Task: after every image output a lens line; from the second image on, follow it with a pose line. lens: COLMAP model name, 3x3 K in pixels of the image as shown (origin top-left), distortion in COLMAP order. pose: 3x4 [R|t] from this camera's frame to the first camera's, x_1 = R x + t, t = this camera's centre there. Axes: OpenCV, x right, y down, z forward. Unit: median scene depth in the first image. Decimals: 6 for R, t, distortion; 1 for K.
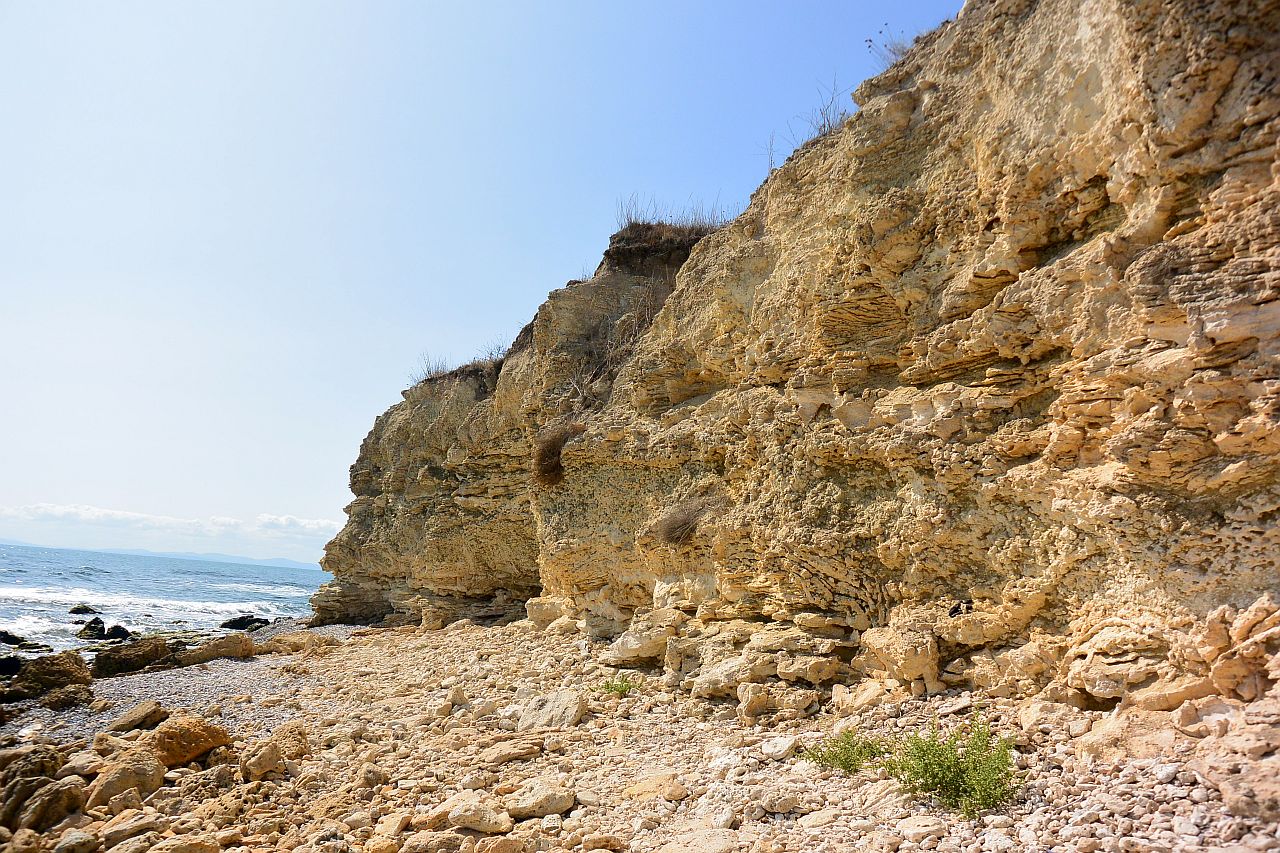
lens RADIAL K [[997.8, 0, 636.7], [0, 997.8, 403.5], [0, 0, 1]] dist [-0.046623, 0.097675]
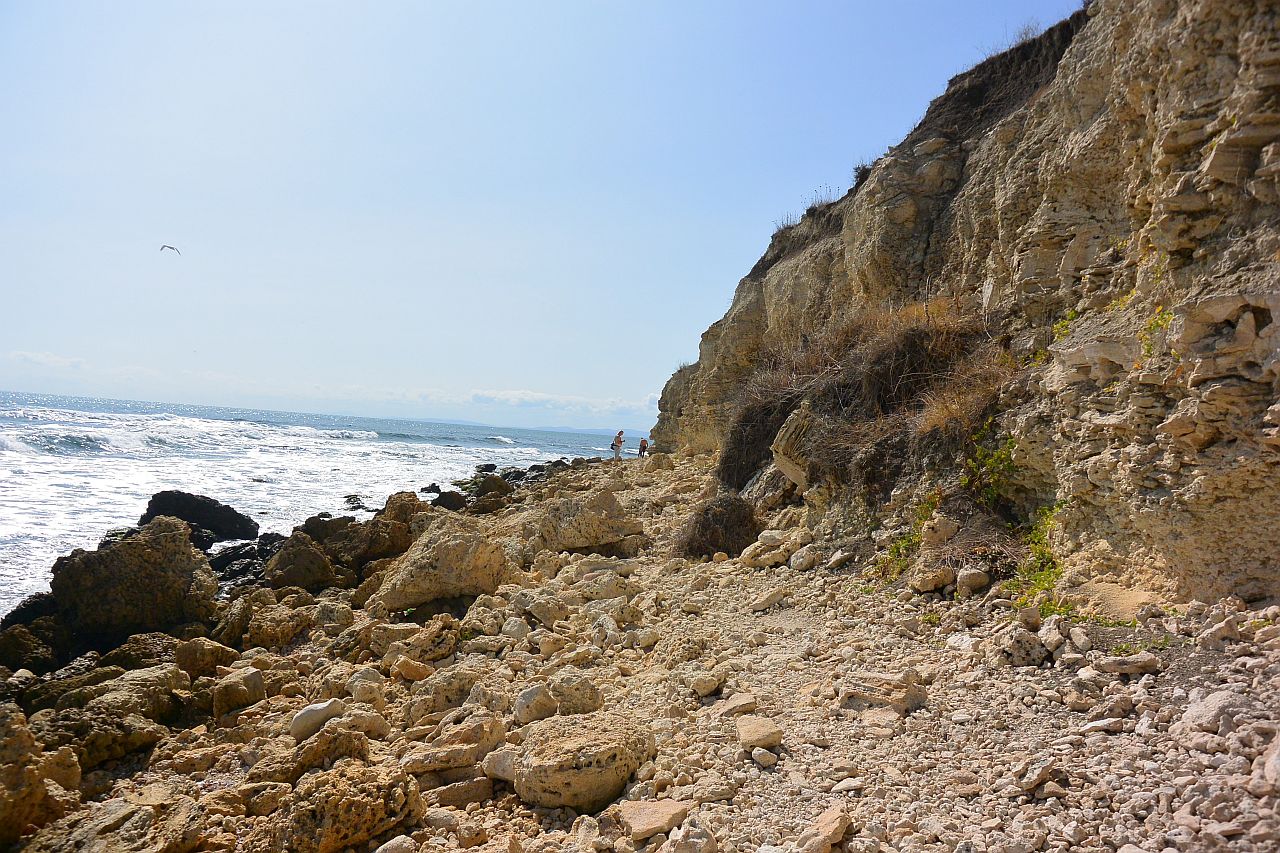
lens RADIAL K [[997.8, 0, 636.7], [0, 997.8, 403.5], [0, 0, 1]] dist [-0.046623, 0.097675]
pose [[0.926618, -0.019063, -0.375522, 0.680108], [0.065505, 0.991626, 0.111297, -0.236829], [0.370255, -0.127729, 0.920107, -1.517744]]
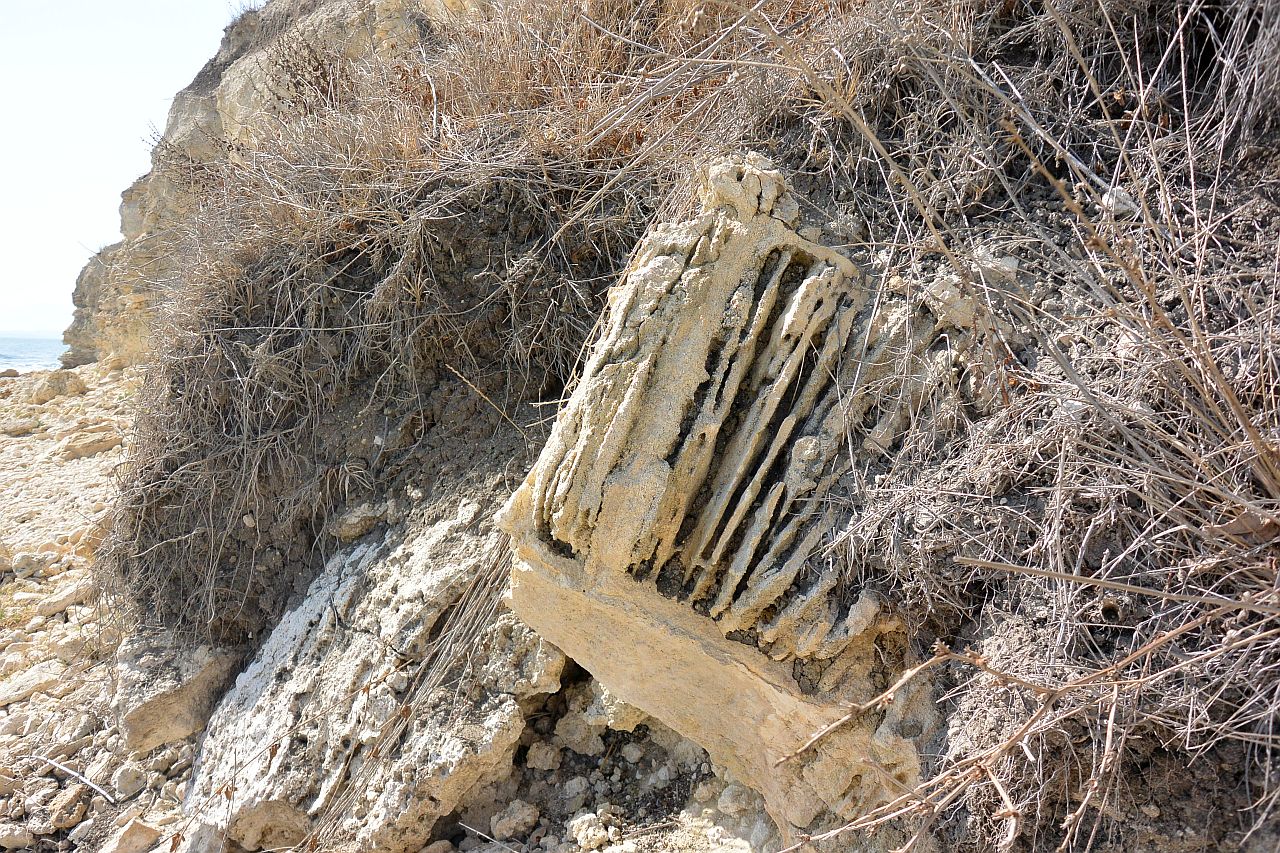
lens RADIAL K [[997.8, 0, 636.7], [0, 997.8, 403.5], [0, 0, 1]] dist [-0.046623, 0.097675]
pose [[0.989280, -0.055421, 0.135105, 0.586430], [0.021152, 0.969810, 0.242943, -0.192626], [-0.144490, -0.237481, 0.960586, -1.204699]]
